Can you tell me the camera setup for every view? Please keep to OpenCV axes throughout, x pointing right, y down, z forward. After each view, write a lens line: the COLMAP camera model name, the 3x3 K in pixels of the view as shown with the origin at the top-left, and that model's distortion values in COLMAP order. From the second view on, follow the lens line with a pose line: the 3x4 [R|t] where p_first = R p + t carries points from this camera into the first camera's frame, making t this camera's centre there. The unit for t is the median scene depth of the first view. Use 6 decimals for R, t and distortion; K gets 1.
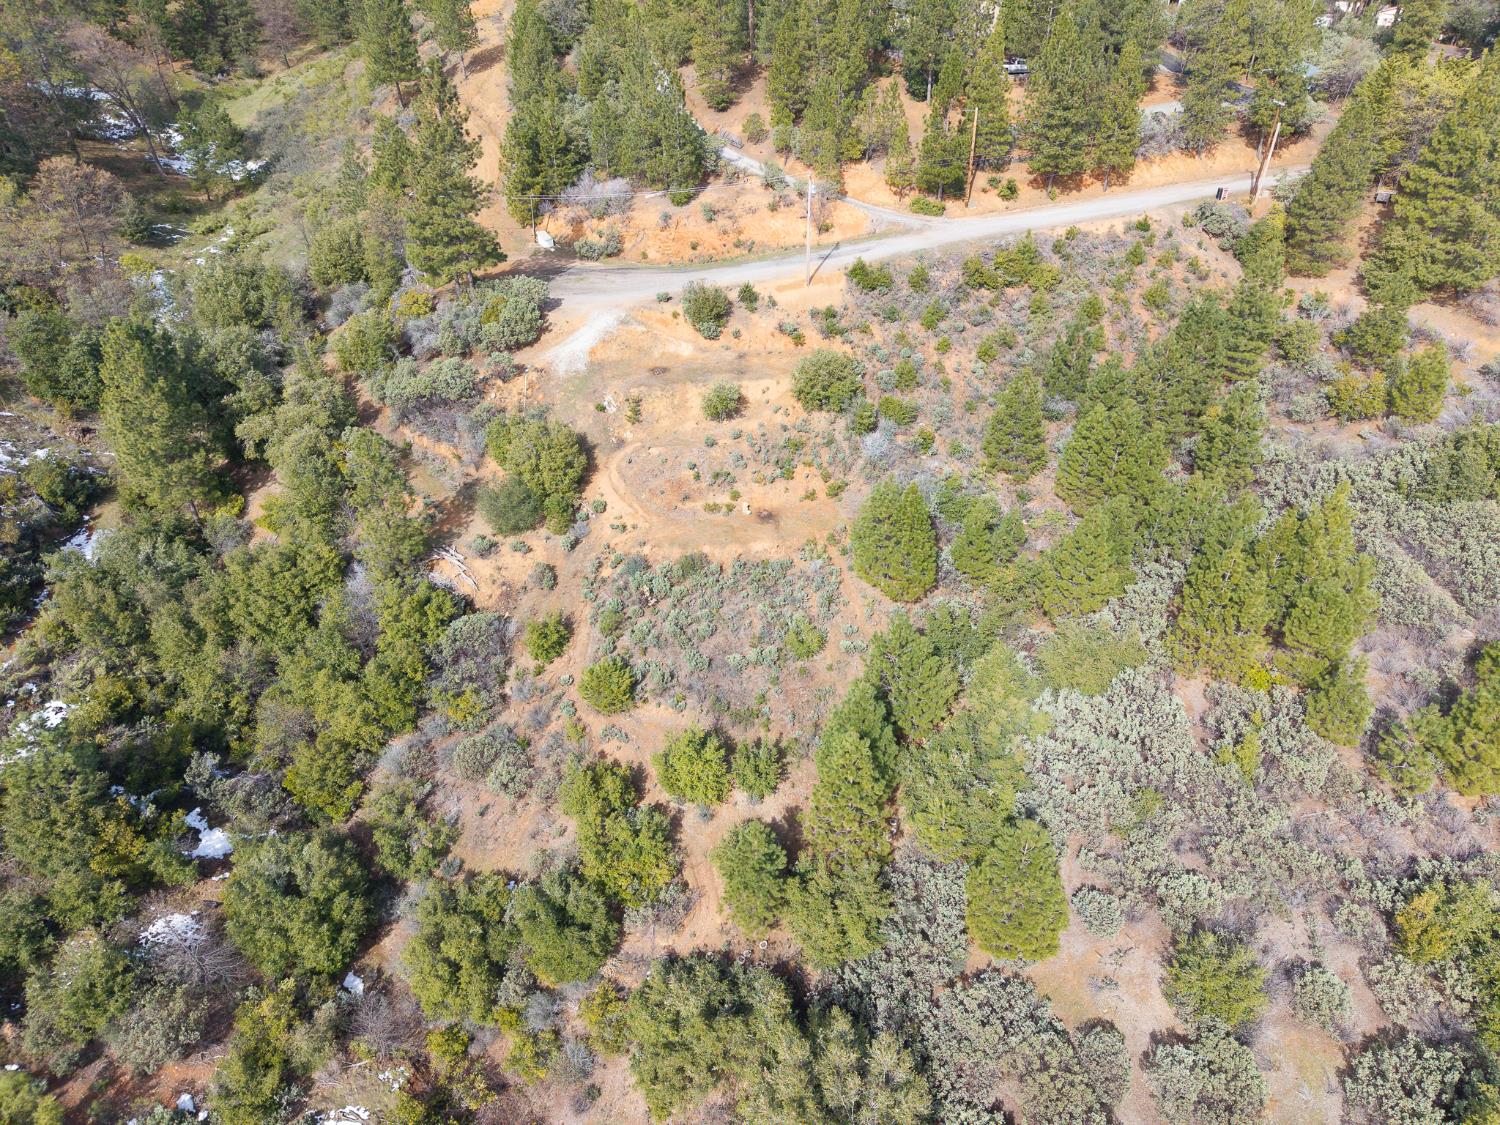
lens RADIAL K [[1006.1, 0, 747.7], [0, 1006.1, 572.0], [0, 0, 1]] dist [0.049503, -0.060165]
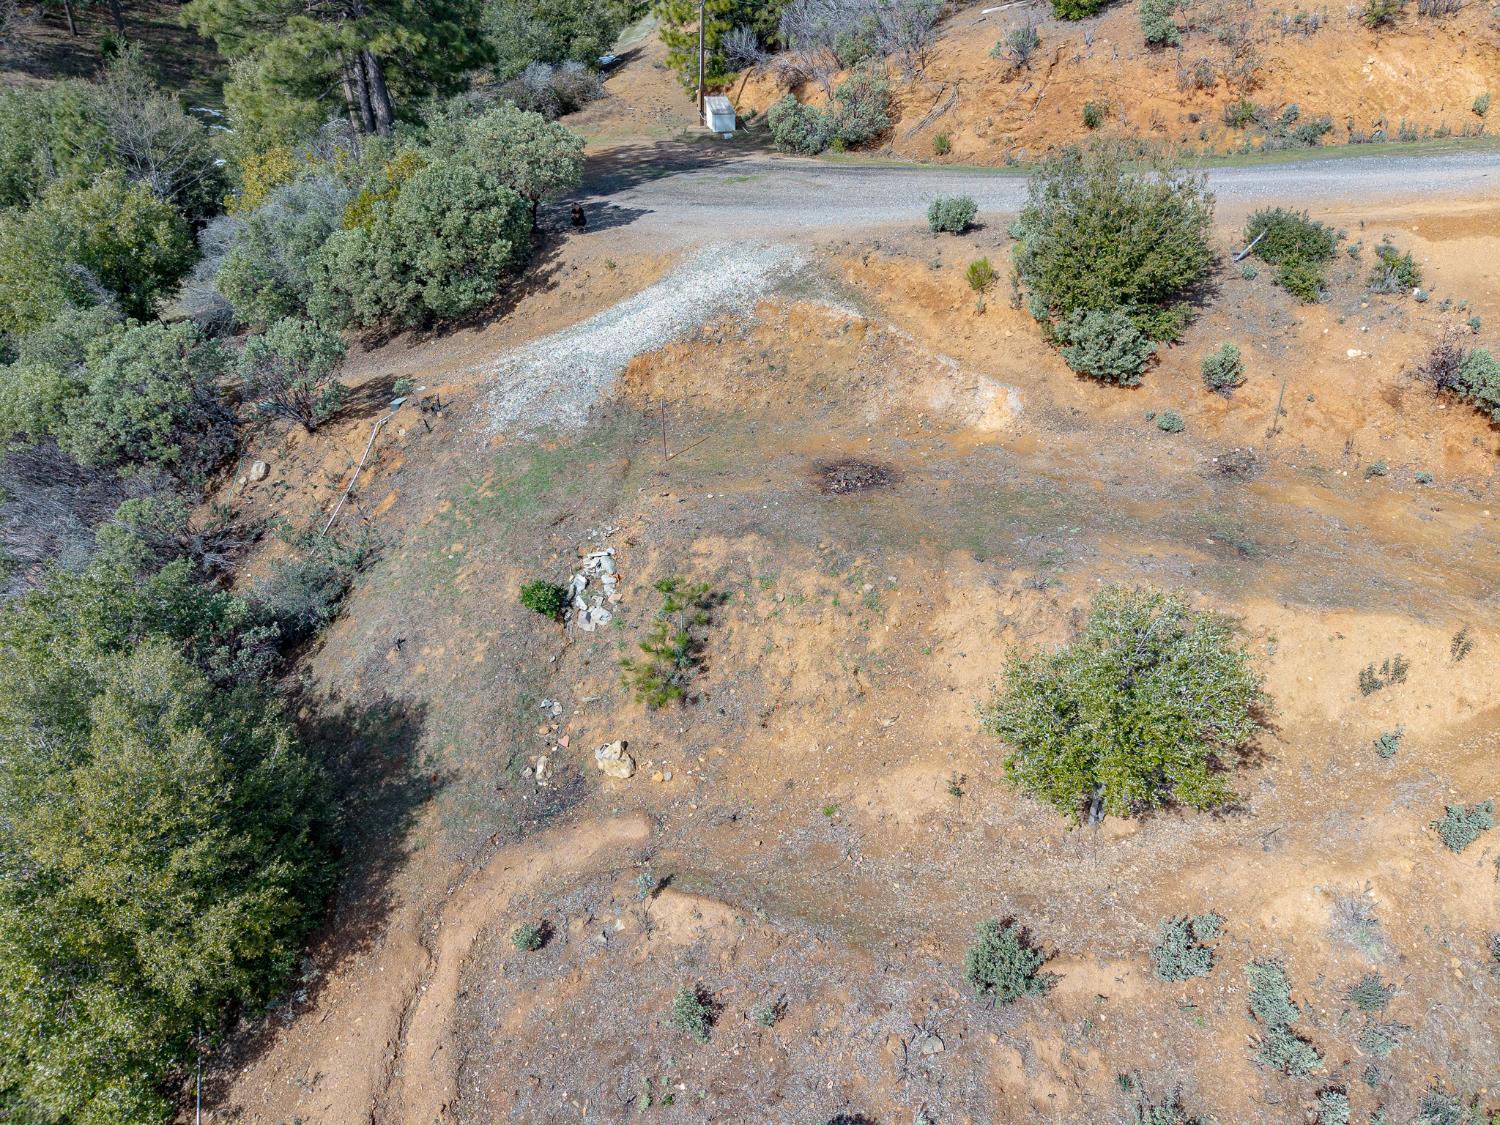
lens RADIAL K [[1011.4, 0, 749.1], [0, 1011.4, 566.9], [0, 0, 1]] dist [0.024921, -0.020672]
pose [[0.934914, 0.184226, -0.303311, -0.036820], [-0.205937, 0.977709, -0.040928, -0.170560], [0.289009, 0.100727, 0.952012, 0.799637]]
